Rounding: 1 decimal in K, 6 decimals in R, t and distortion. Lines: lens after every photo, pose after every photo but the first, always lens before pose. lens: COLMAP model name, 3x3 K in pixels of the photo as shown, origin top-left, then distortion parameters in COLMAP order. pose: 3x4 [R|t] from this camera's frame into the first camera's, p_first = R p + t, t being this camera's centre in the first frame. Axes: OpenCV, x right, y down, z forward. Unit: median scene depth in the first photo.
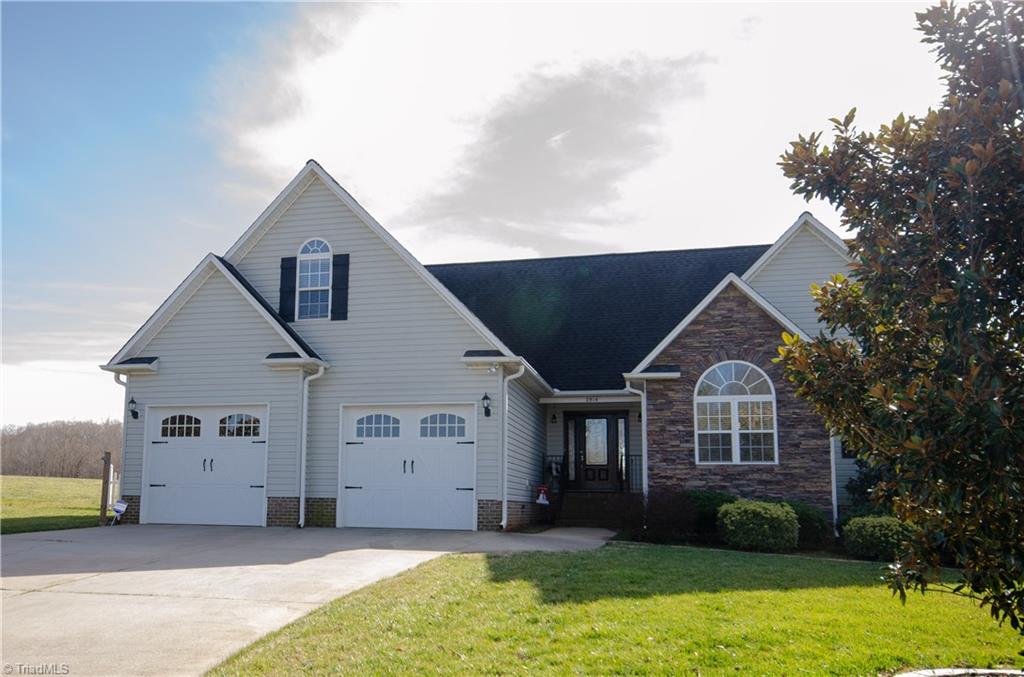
lens RADIAL K [[749.9, 0, 512.3], [0, 749.9, 346.3], [0, 0, 1]] dist [-0.003824, 0.004838]
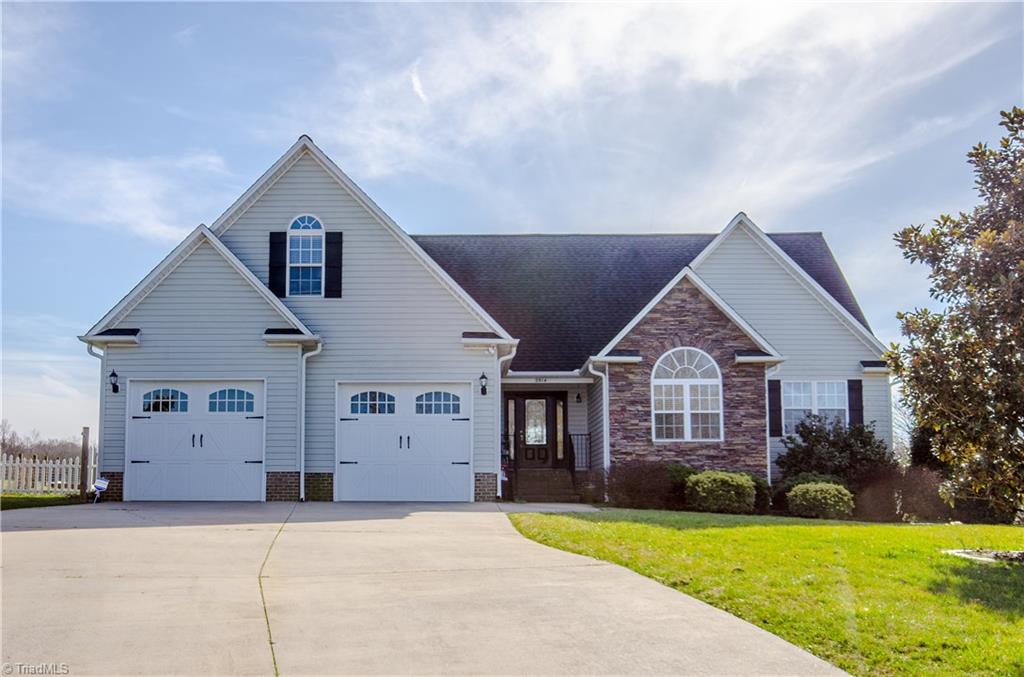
lens RADIAL K [[868.4, 0, 511.2], [0, 868.4, 334.5], [0, 0, 1]] dist [-0.013529, -0.000699]
pose [[0.974052, 0.028544, 0.224518, -0.254660], [-0.032735, 0.999352, 0.014965, -0.010648], [-0.223945, -0.021926, 0.974355, -0.189418]]
